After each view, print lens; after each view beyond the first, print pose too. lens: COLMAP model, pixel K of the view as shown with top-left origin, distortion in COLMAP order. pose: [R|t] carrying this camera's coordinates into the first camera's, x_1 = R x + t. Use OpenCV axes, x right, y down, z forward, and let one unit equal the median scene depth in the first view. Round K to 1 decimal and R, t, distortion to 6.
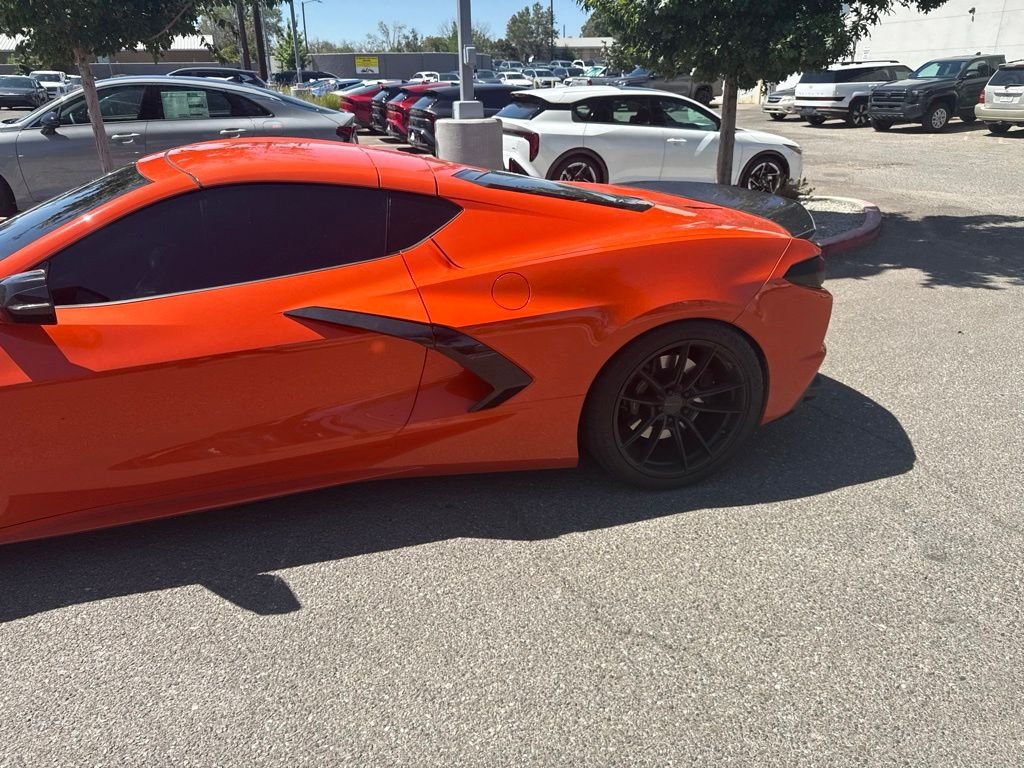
lens RADIAL K [[729.9, 0, 510.7], [0, 729.9, 374.0], [0, 0, 1]] dist [0.012189, -0.016767]
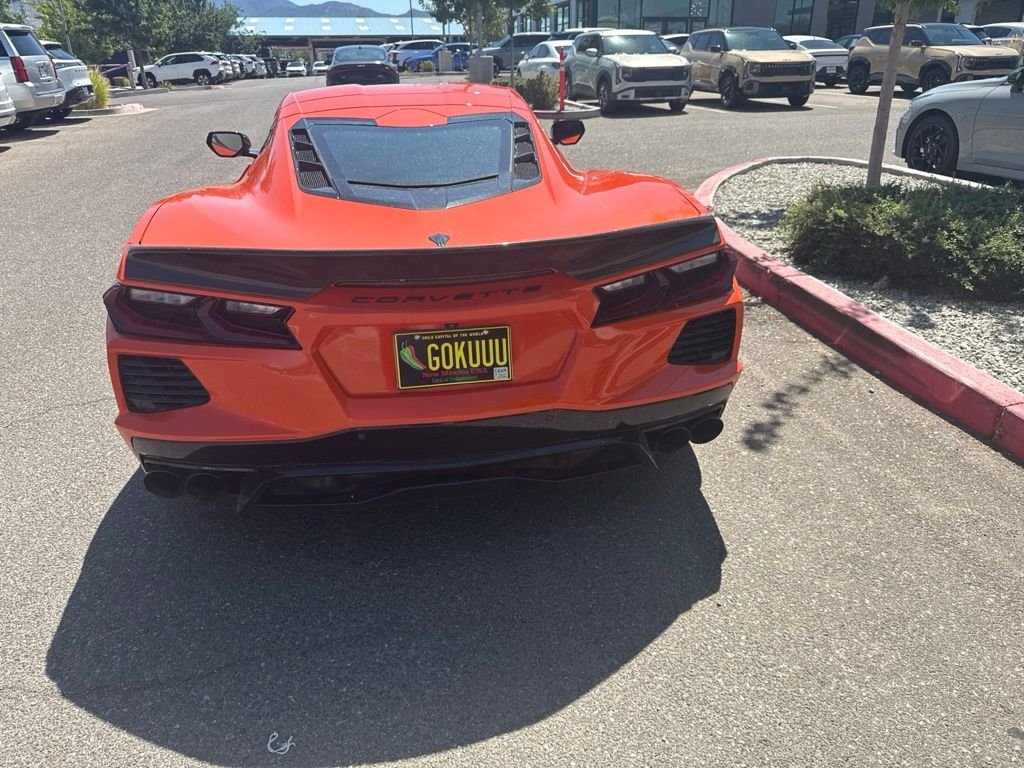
lens RADIAL K [[729.9, 0, 506.3], [0, 729.9, 384.9], [0, 0, 1]] dist [0.012189, -0.016767]
pose [[-0.129277, 0.412478, -0.901748, 0.450809], [-0.351100, 0.831428, 0.430647, -0.220206], [0.927371, 0.372276, 0.037337, 0.587707]]
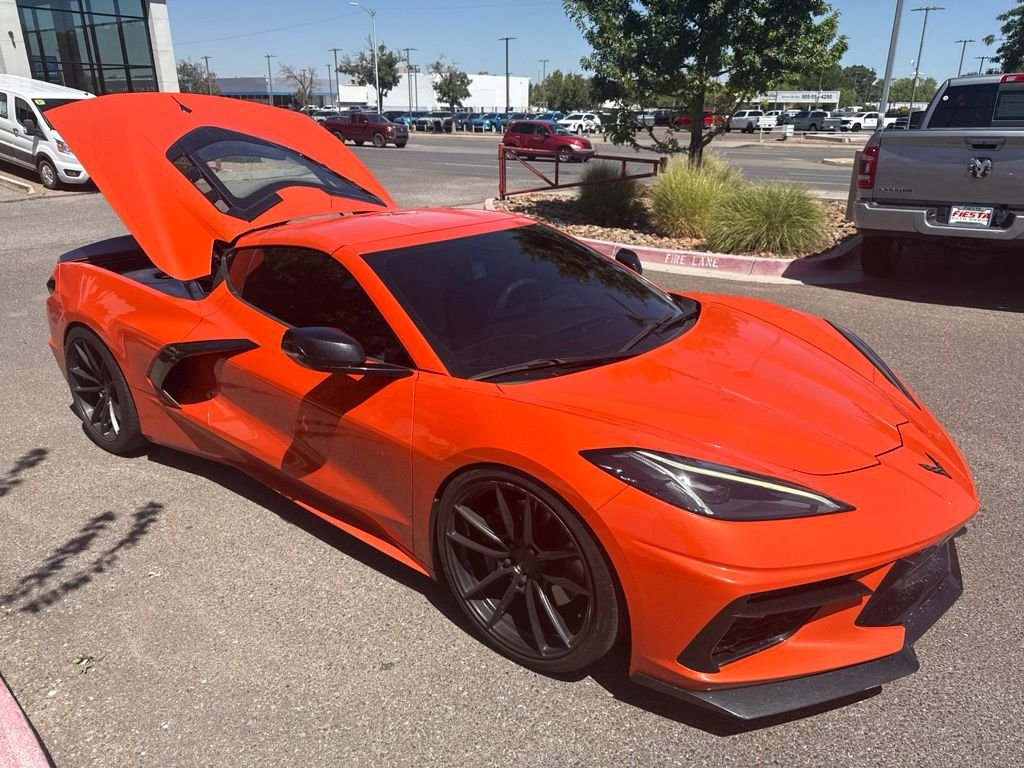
lens RADIAL K [[729.9, 0, 507.1], [0, 729.9, 368.4], [0, 0, 1]] dist [0.012189, -0.016767]
pose [[-0.572881, -0.267446, 0.774777, -0.636078], [0.307760, 0.805912, 0.505756, -0.298438], [-0.759665, 0.528184, -0.379383, 0.654576]]
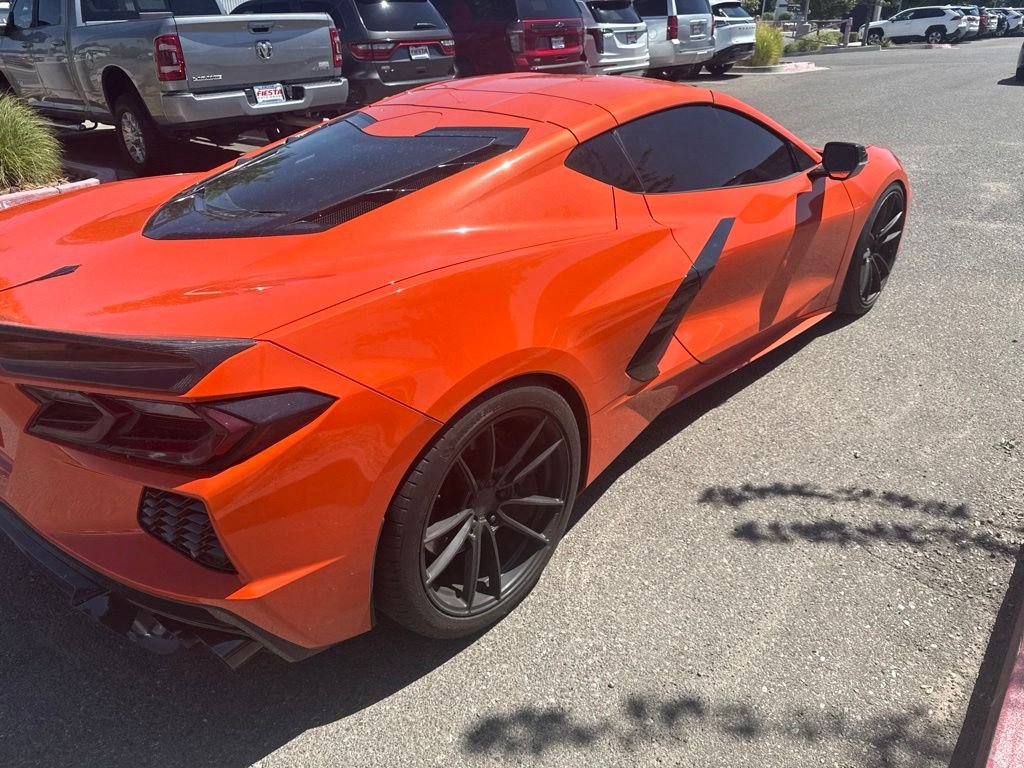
lens RADIAL K [[729.9, 0, 507.6], [0, 729.9, 386.1], [0, 0, 1]] dist [0.012189, -0.016767]
pose [[-0.861026, 0.241862, -0.447366, 0.126776], [-0.170957, 0.690826, 0.702519, -0.324345], [0.478965, 0.681368, -0.553471, 0.819960]]
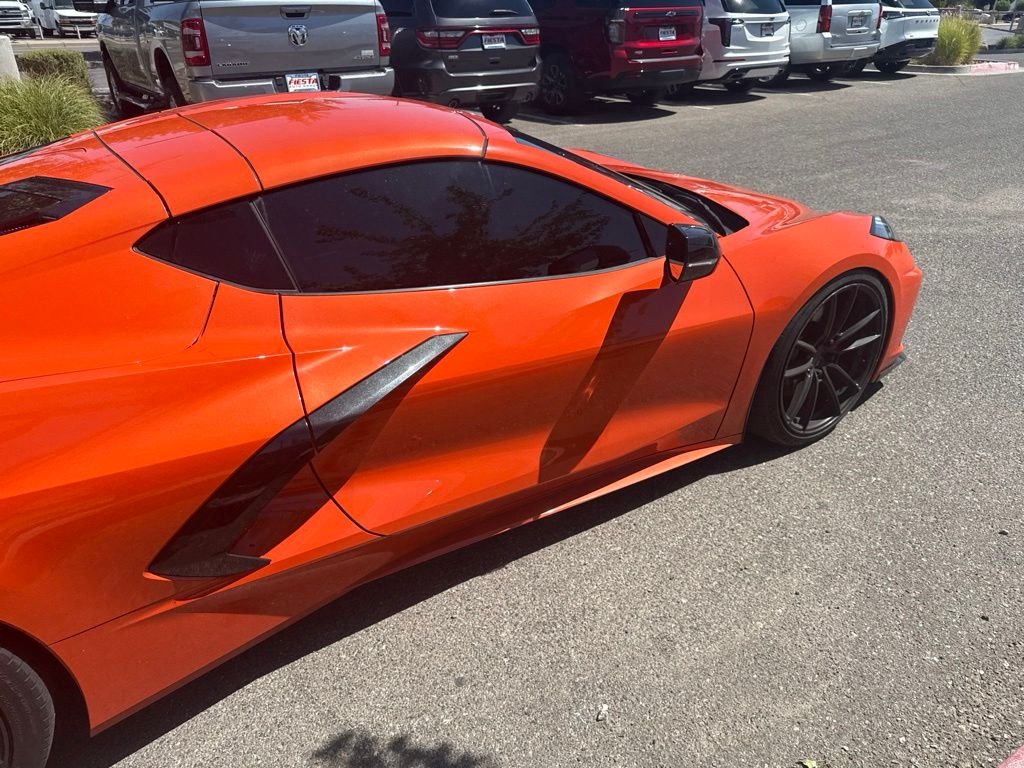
lens RADIAL K [[729.9, 0, 509.4], [0, 729.9, 383.3], [0, 0, 1]] dist [0.012189, -0.016767]
pose [[-0.957069, 0.134643, -0.256690, -0.129400], [-0.106548, 0.660151, 0.743537, -0.318194], [0.269566, 0.738967, -0.617464, 0.779792]]
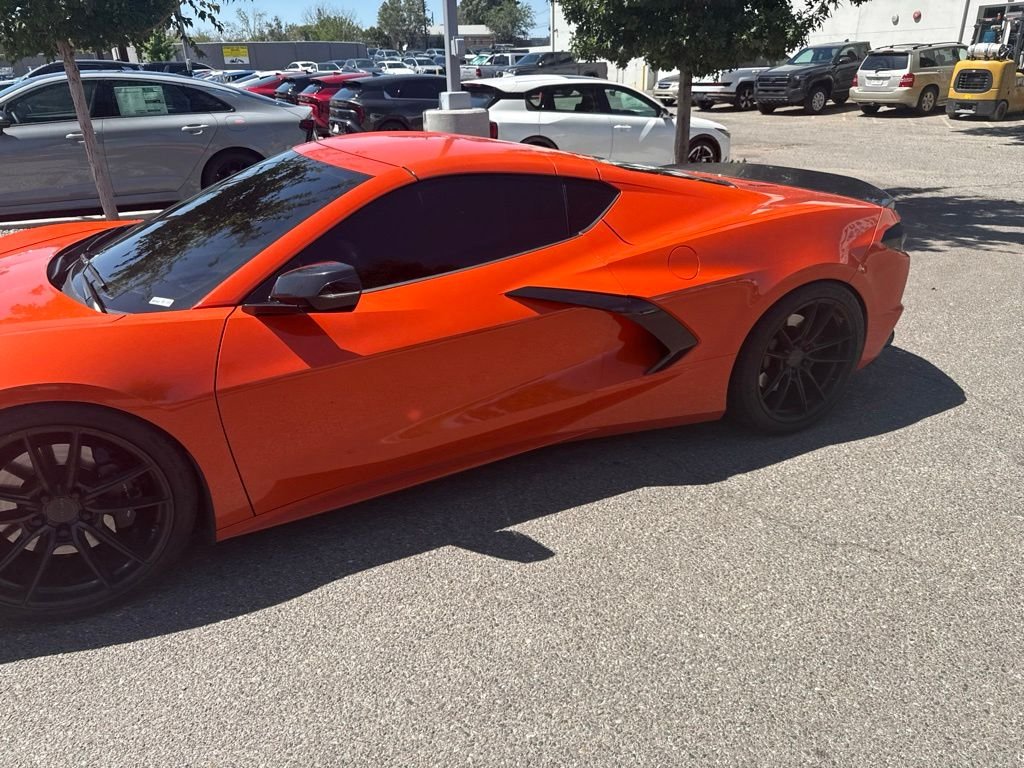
lens RADIAL K [[729.9, 0, 511.9], [0, 729.9, 385.8], [0, 0, 1]] dist [0.012189, -0.016767]
pose [[0.985535, -0.076063, 0.151443, -0.168765], [0.071896, 0.996872, 0.032814, 0.007130], [-0.153465, -0.021452, 0.987921, -0.027886]]
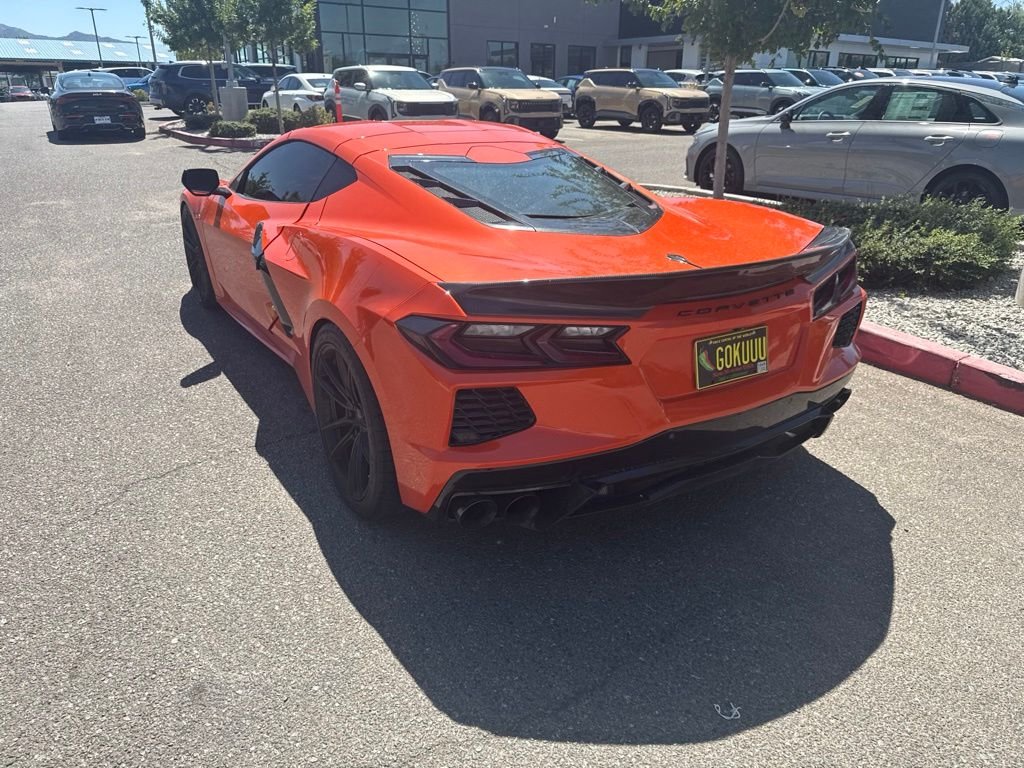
lens RADIAL K [[729.9, 0, 507.8], [0, 729.9, 384.5], [0, 0, 1]] dist [0.012189, -0.016767]
pose [[0.248350, 0.369790, -0.895309, 0.468719], [-0.365262, 0.891788, 0.267015, -0.135474], [0.897166, 0.260709, 0.356545, 0.358377]]
